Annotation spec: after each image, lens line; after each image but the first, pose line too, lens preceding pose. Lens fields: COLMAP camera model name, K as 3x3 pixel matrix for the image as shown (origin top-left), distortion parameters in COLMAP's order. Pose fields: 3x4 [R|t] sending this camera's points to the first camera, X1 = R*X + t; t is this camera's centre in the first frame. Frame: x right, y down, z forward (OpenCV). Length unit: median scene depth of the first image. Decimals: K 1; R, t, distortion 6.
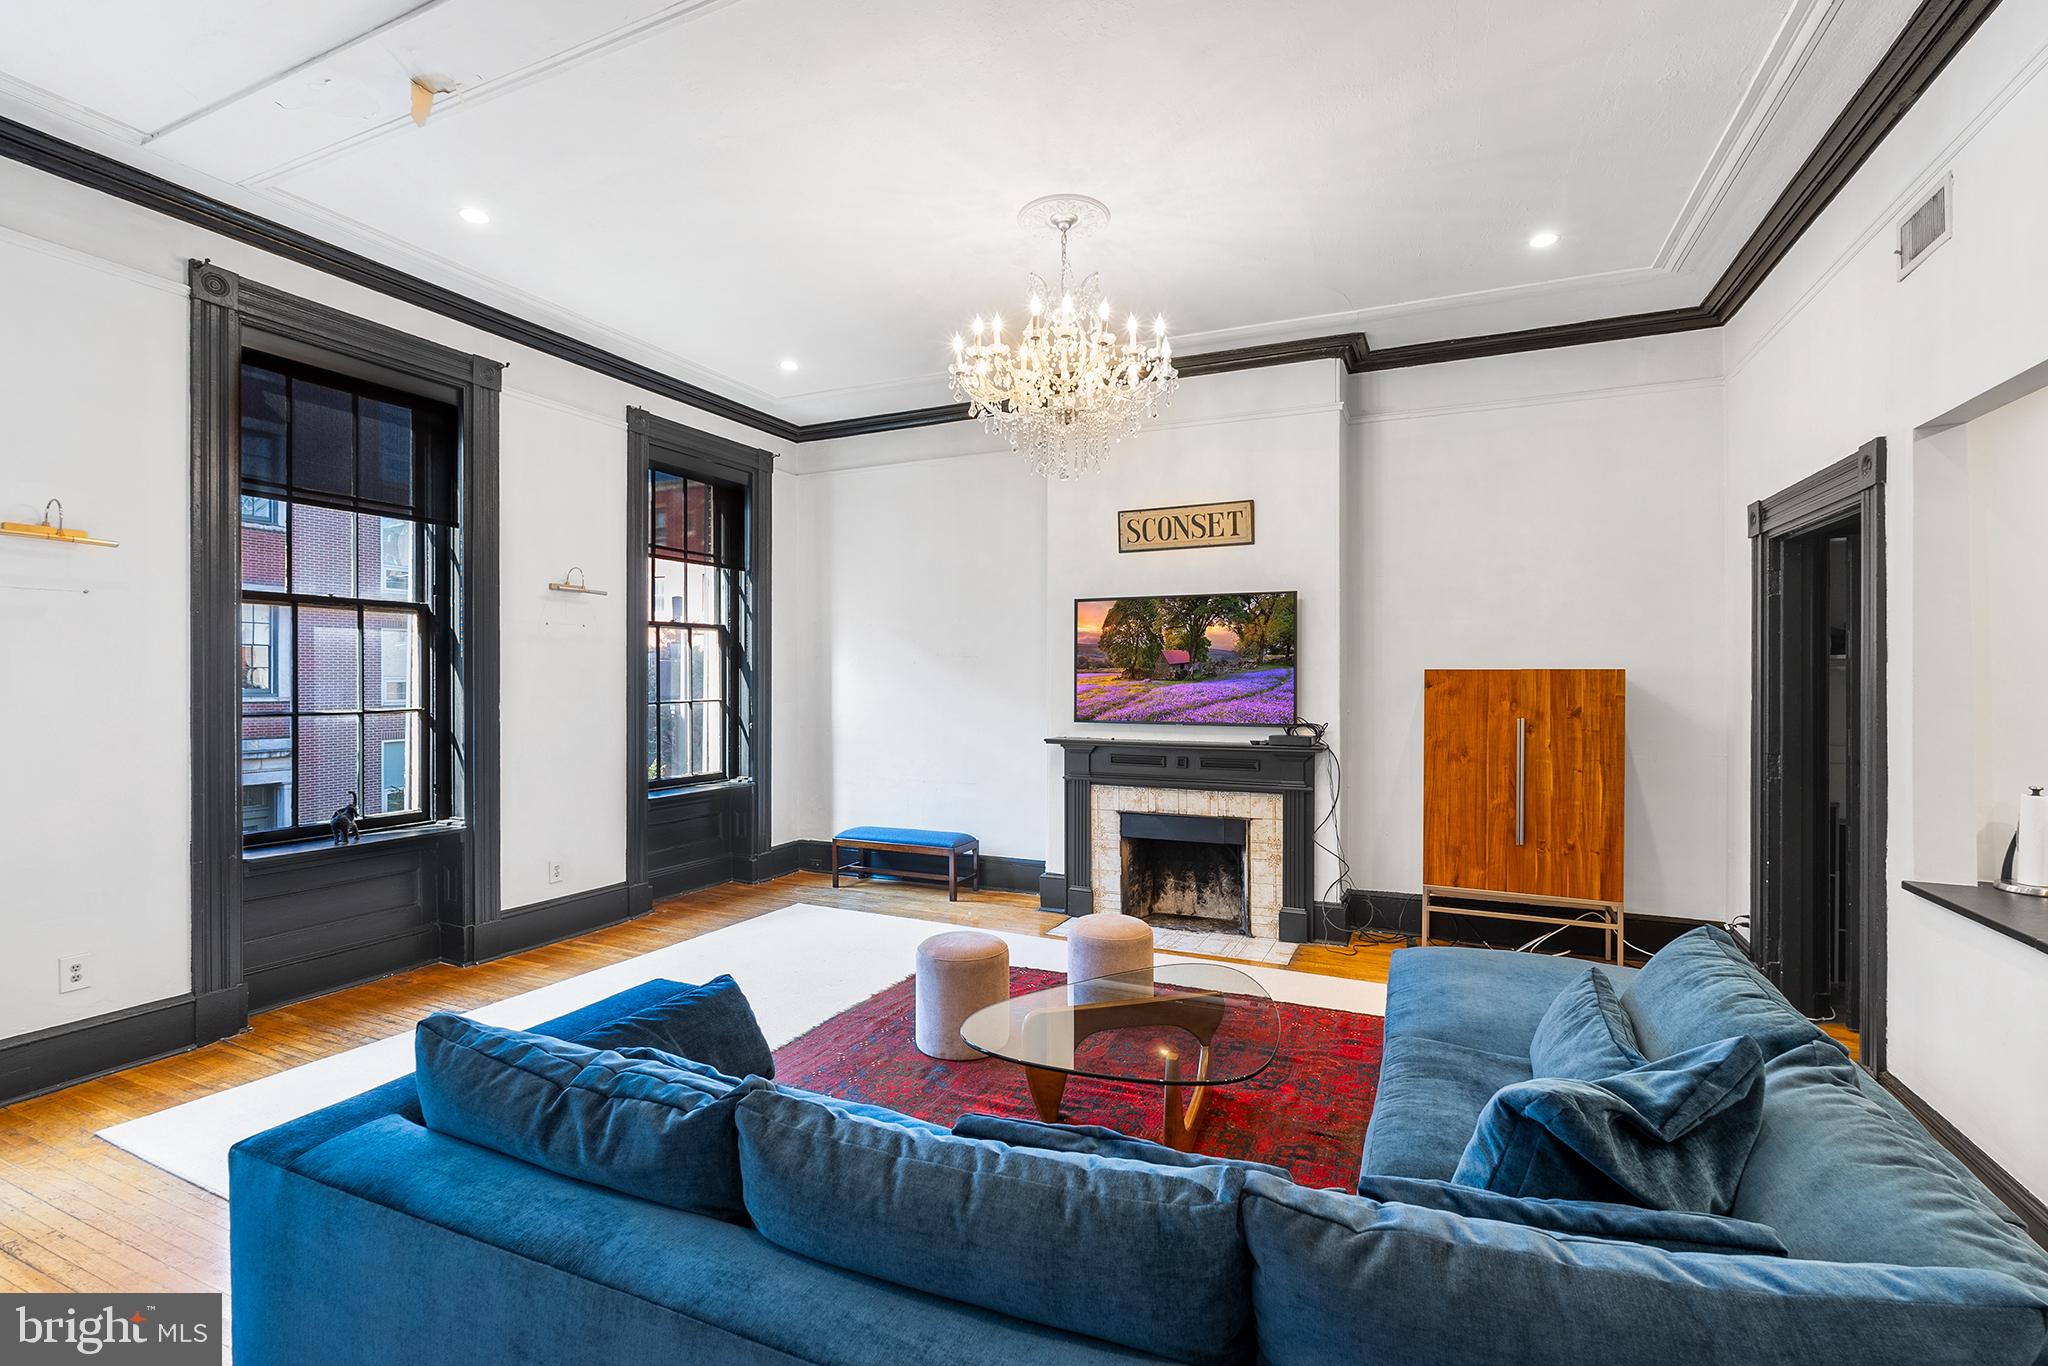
lens RADIAL K [[905.3, 0, 1024.0], [0, 905.3, 683.0], [0, 0, 1]] dist [-0.000470, -0.000083]
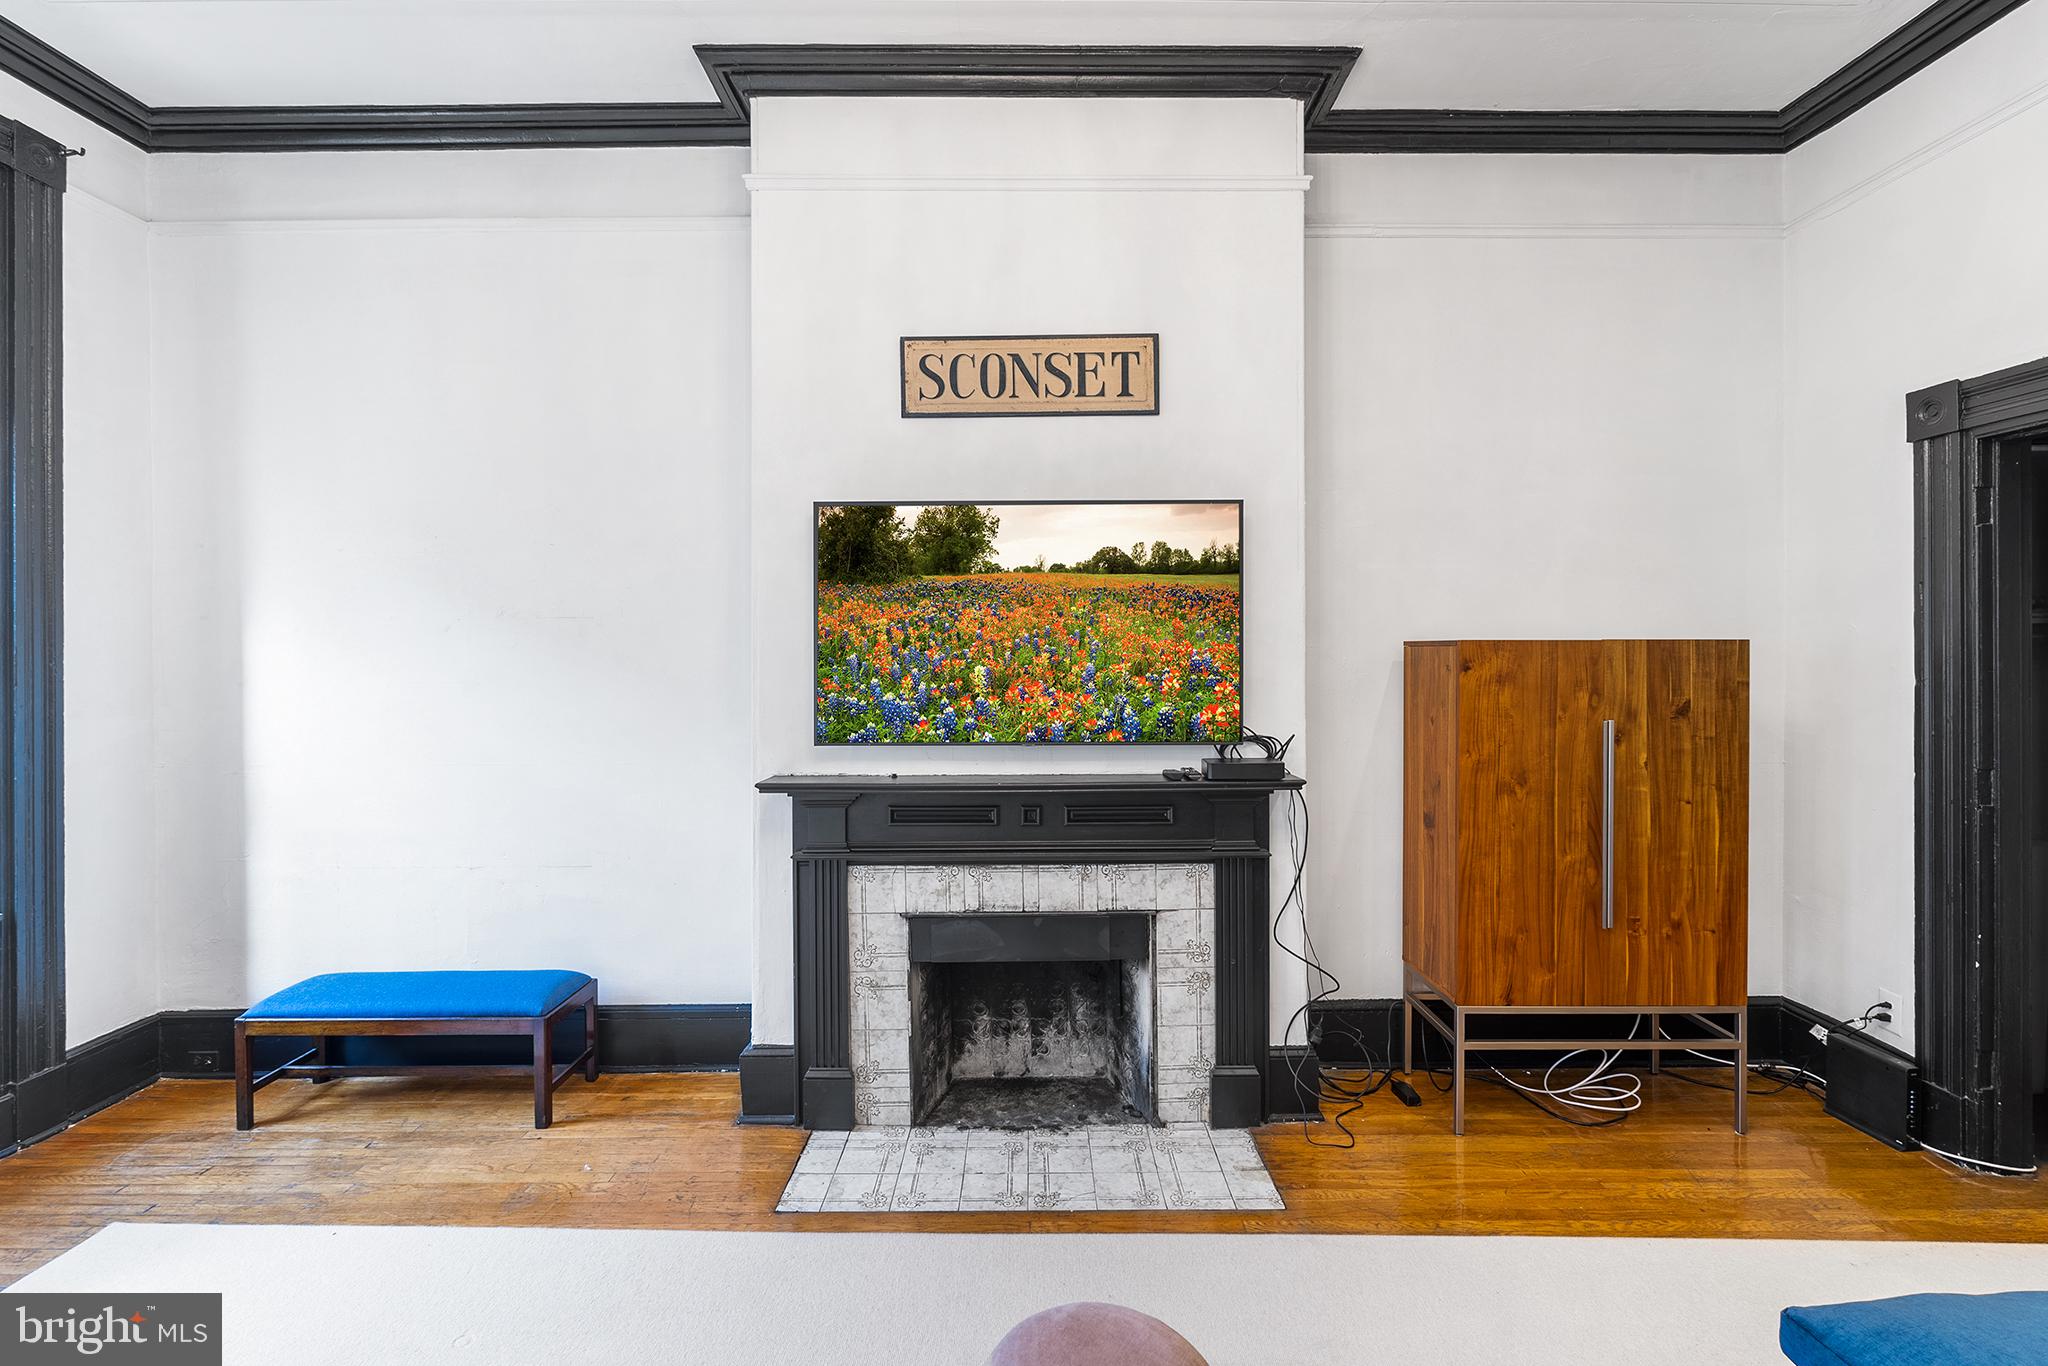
lens RADIAL K [[921.7, 0, 1027.8], [0, 921.7, 655.1], [0, 0, 1]] dist [-0.003073, -0.000350]
pose [[0.907542, -0.006472, 0.419912, -0.056280], [0.007930, 0.999967, -0.001726, -0.005899], [-0.419887, 0.004896, 0.907563, 0.522351]]
